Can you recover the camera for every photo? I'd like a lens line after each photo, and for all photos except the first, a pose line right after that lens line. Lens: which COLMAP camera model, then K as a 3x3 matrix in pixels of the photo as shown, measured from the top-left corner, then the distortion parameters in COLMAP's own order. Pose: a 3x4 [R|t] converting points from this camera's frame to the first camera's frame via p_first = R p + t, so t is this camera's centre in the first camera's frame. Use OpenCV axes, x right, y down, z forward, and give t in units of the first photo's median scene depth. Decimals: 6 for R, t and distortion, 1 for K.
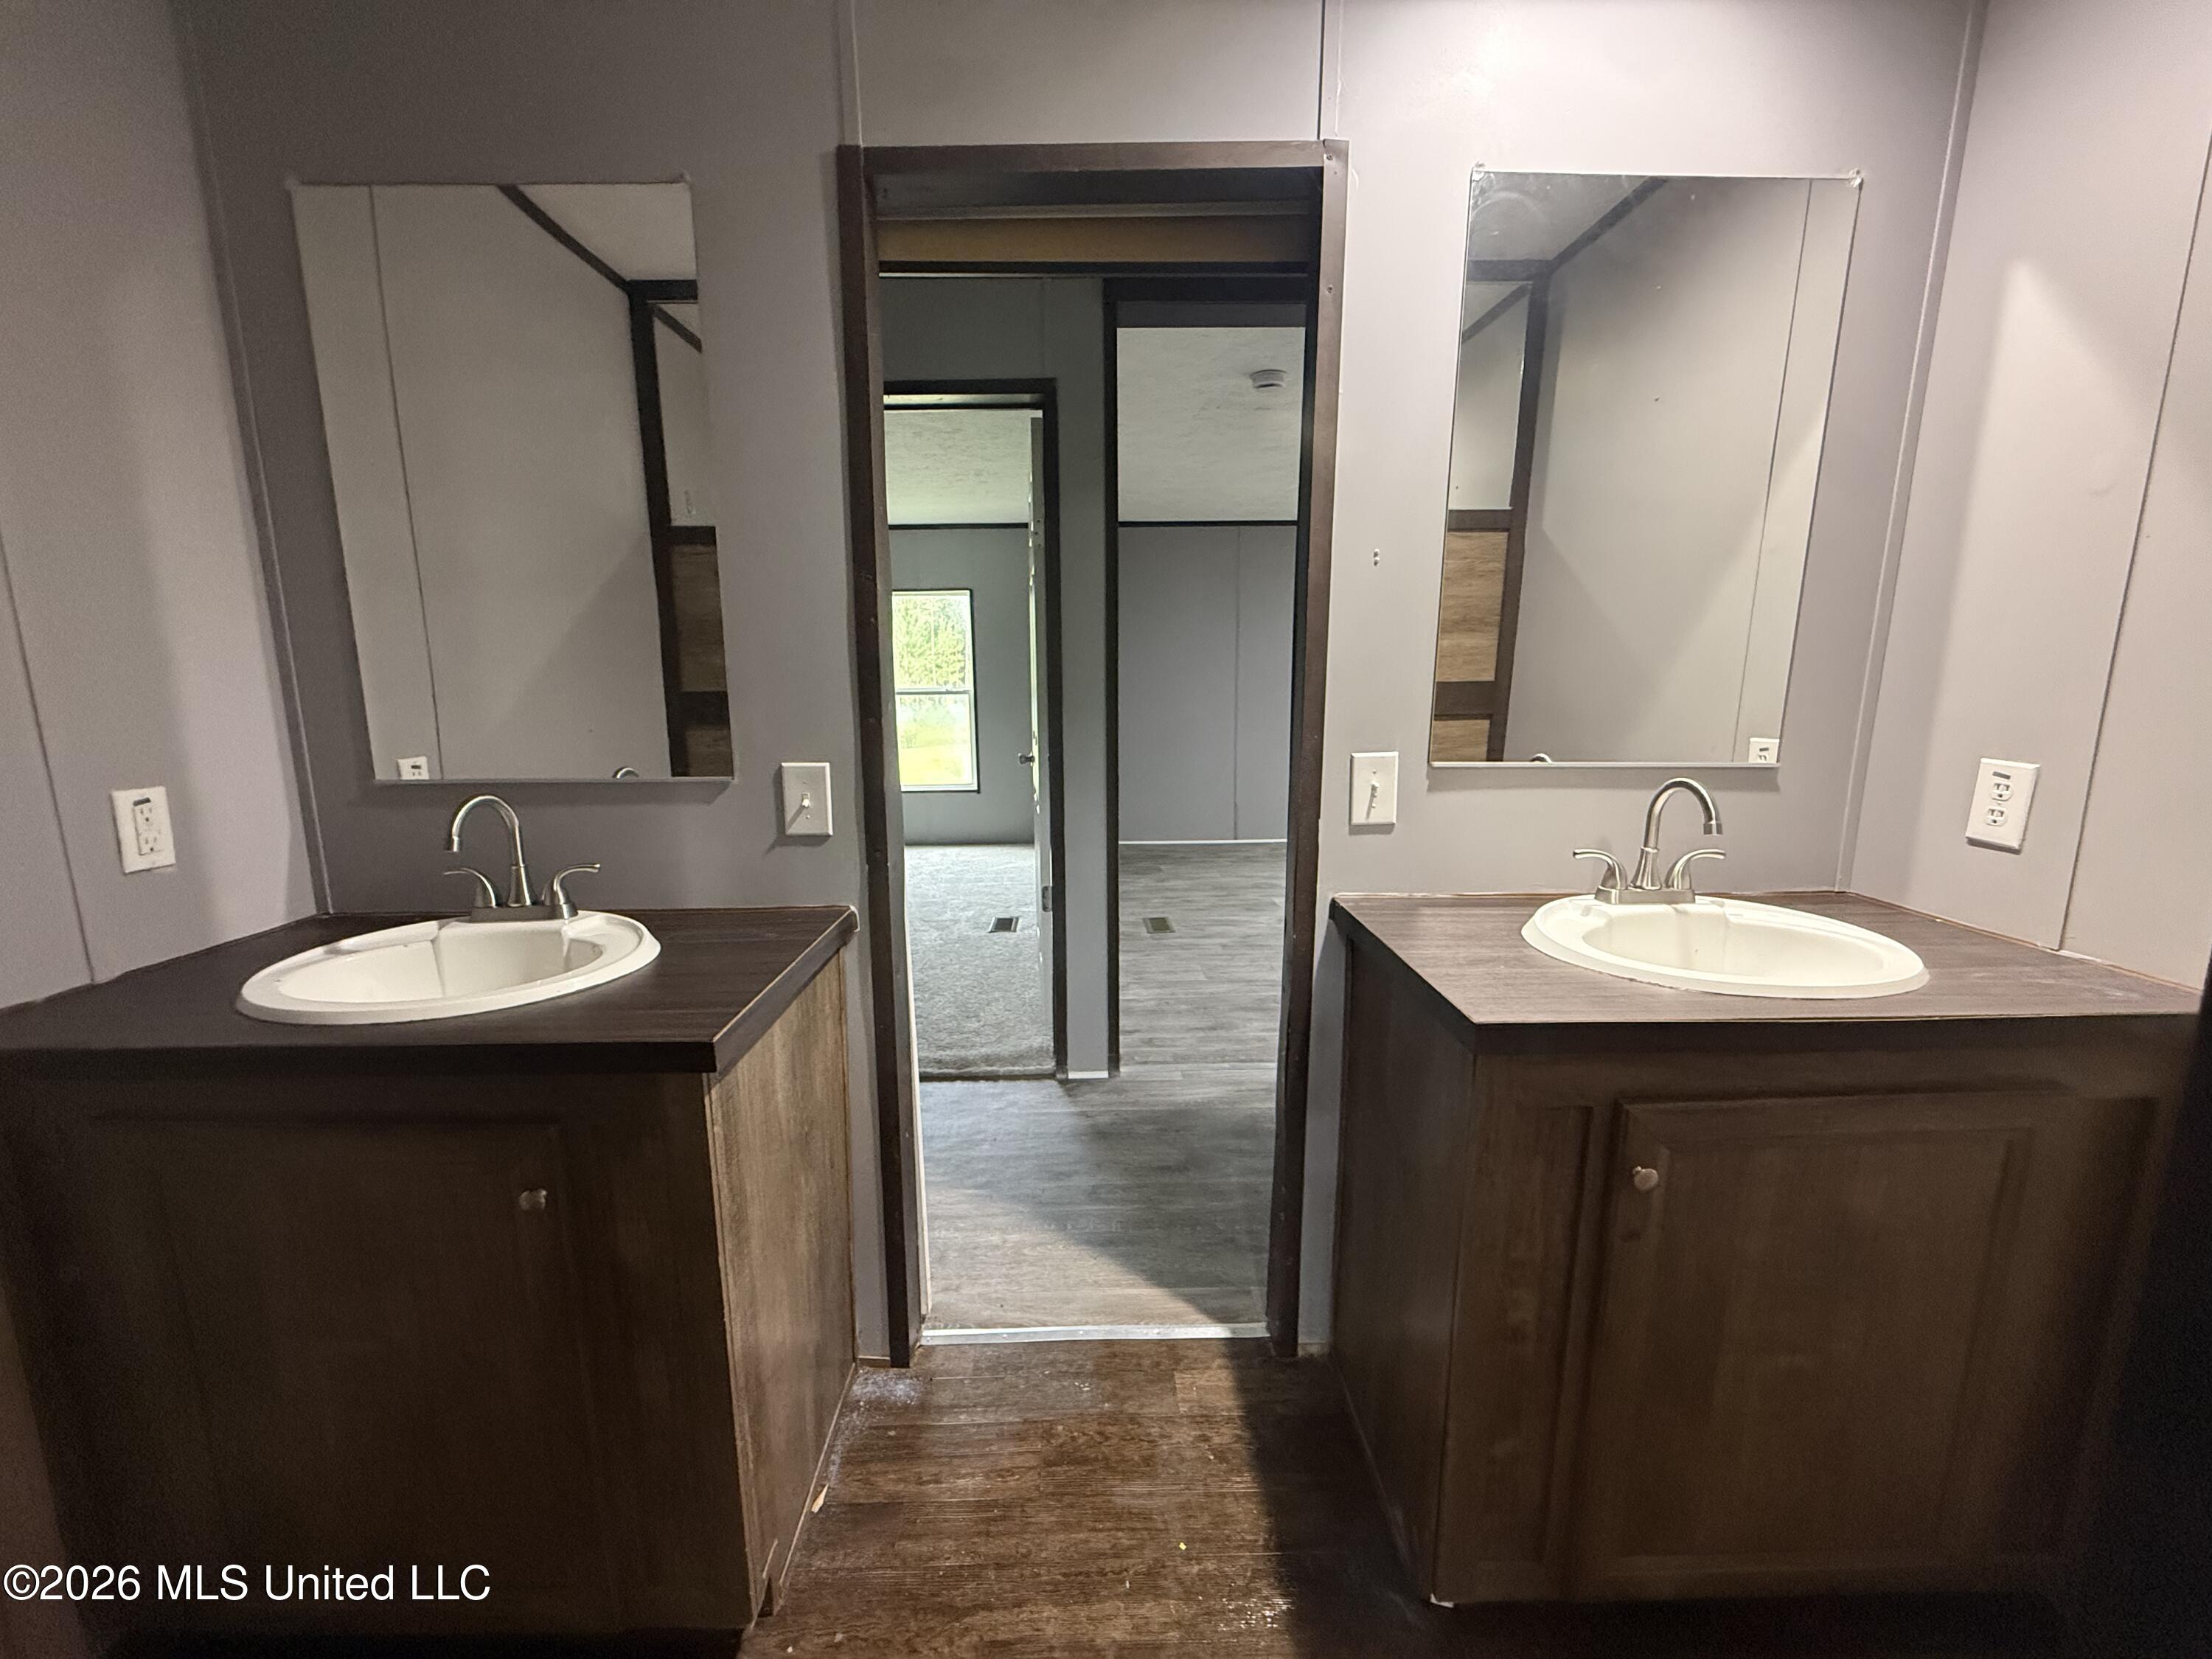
lens RADIAL K [[883.8, 0, 1099.2], [0, 883.8, 832.6], [0, 0, 1]] dist [-0.000031, -0.000517]
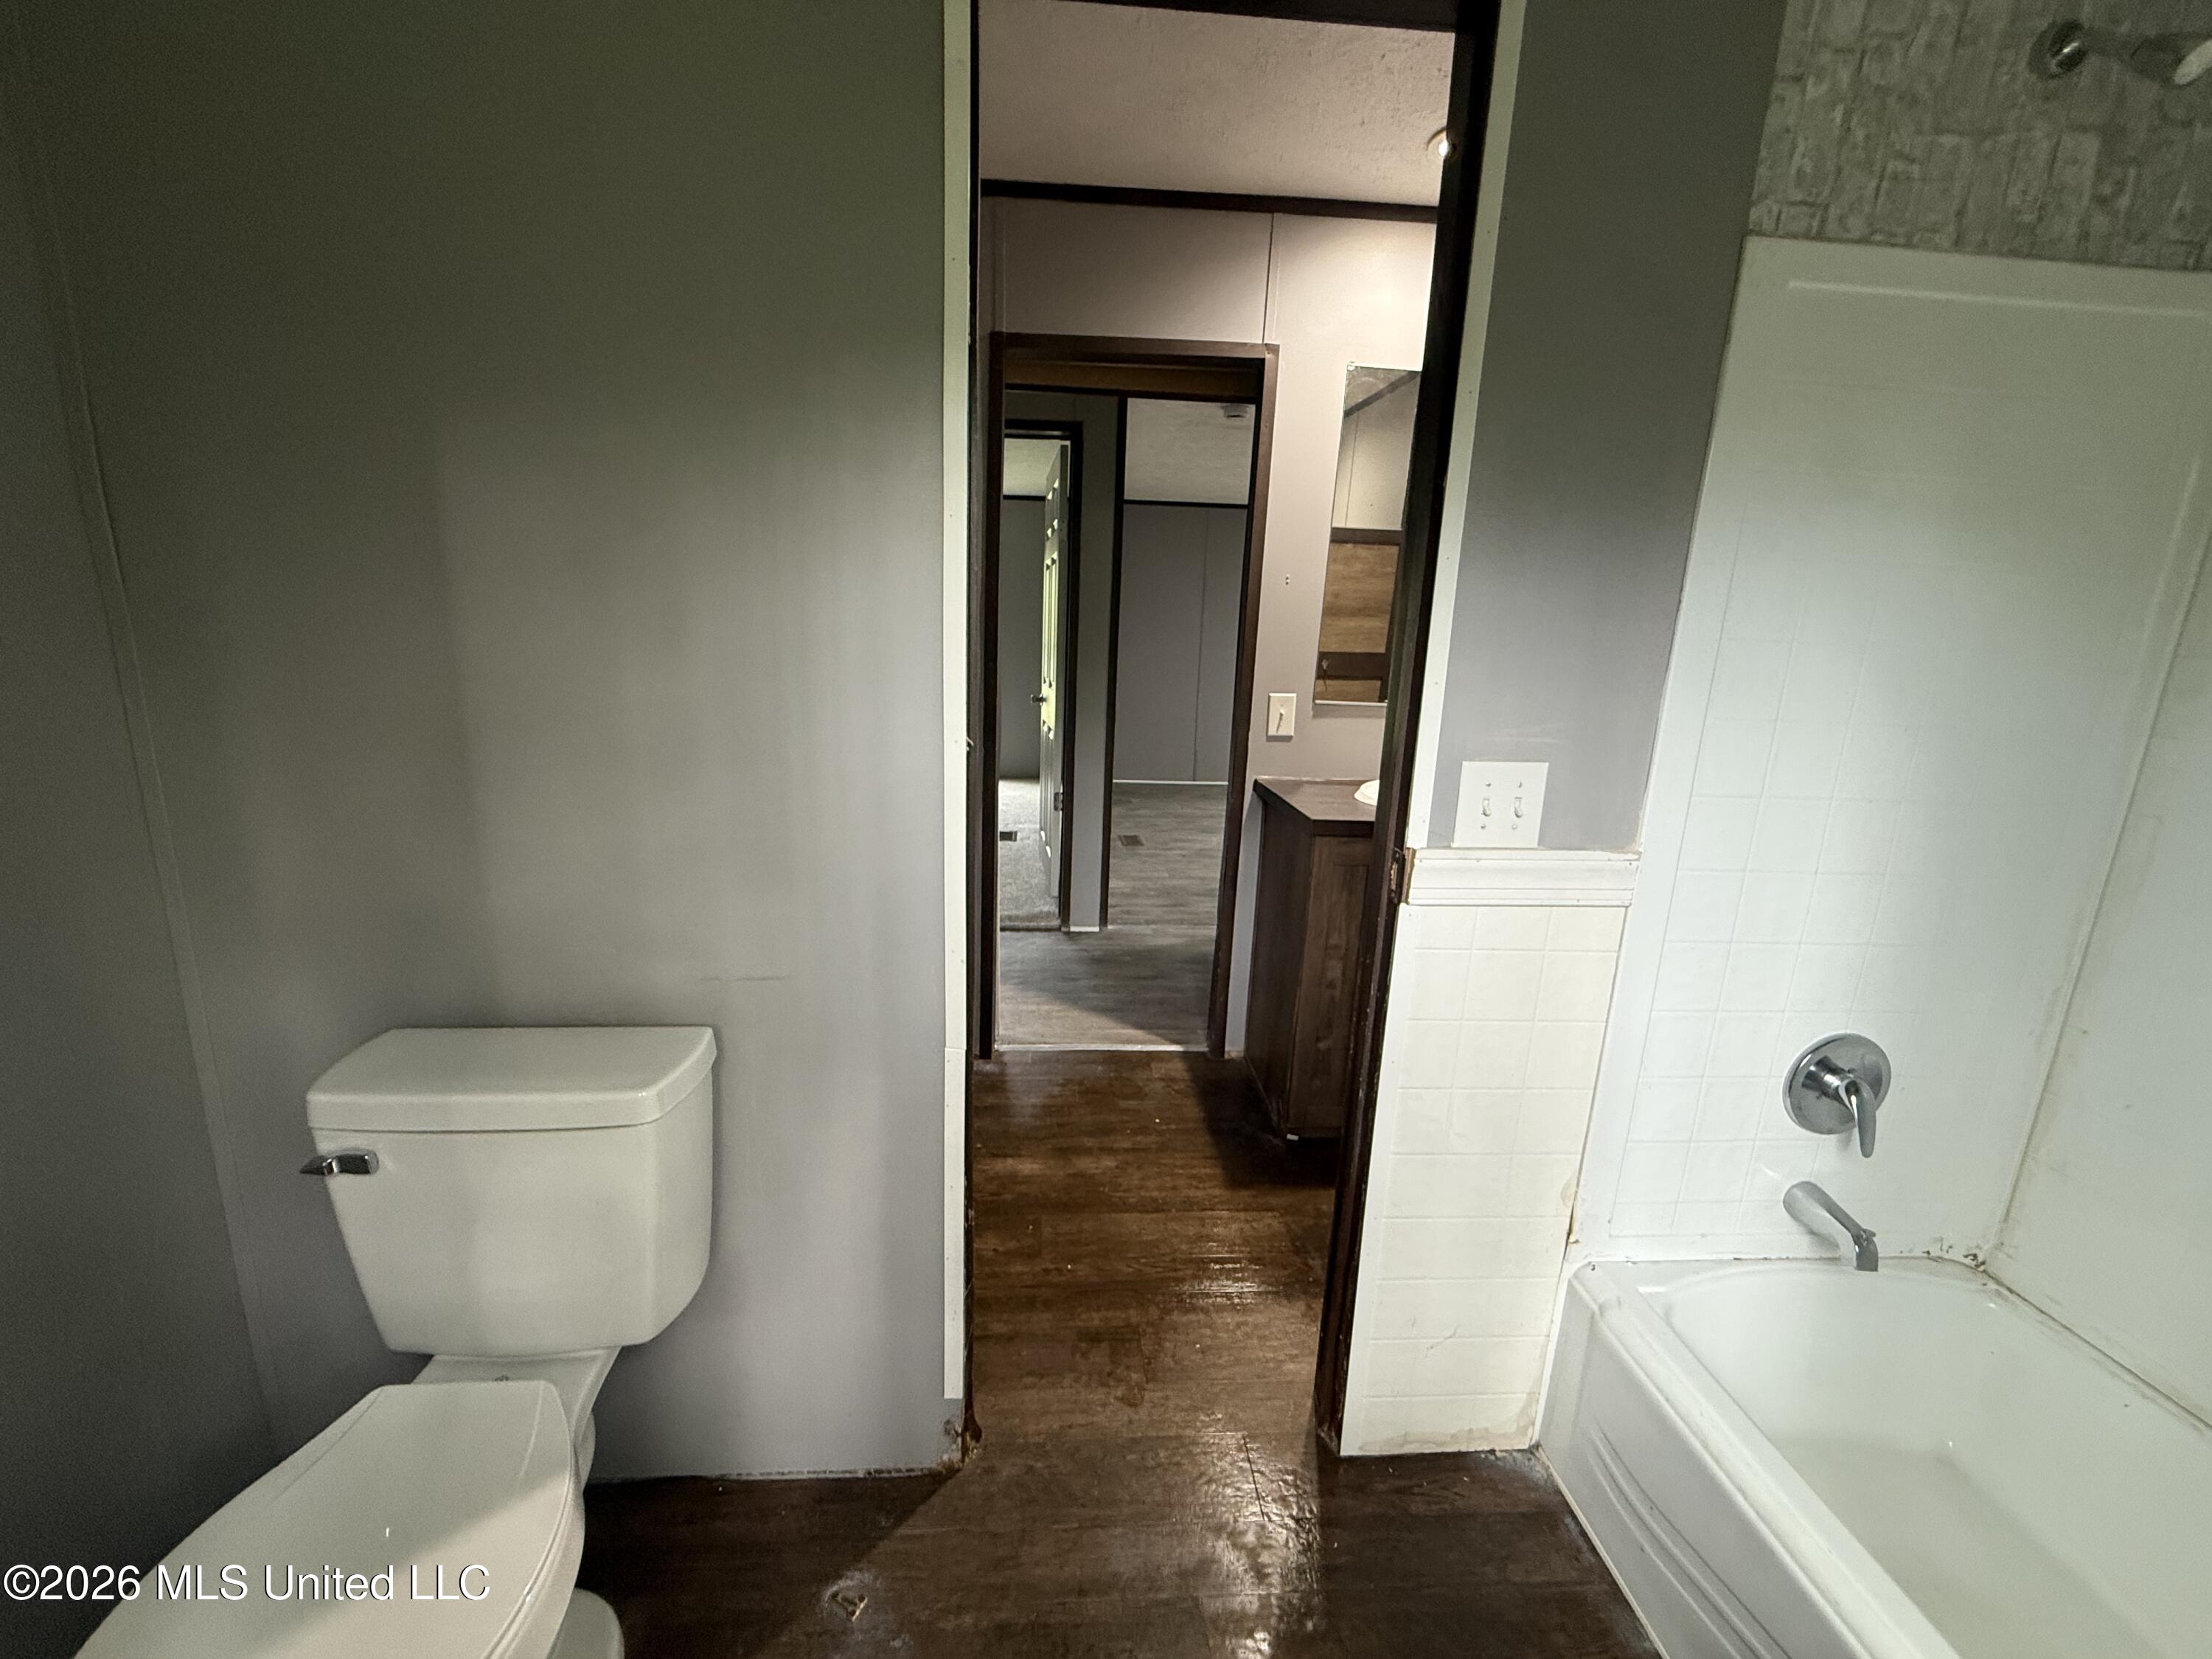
lens RADIAL K [[883.8, 0, 1096.5], [0, 883.8, 837.4], [0, 0, 1]] dist [-0.000031, -0.000517]
pose [[0.998393, 0.029959, 0.048106, -0.081306], [-0.032541, 0.998021, 0.053808, 0.070573], [-0.046398, -0.055286, 0.997392, -0.467255]]
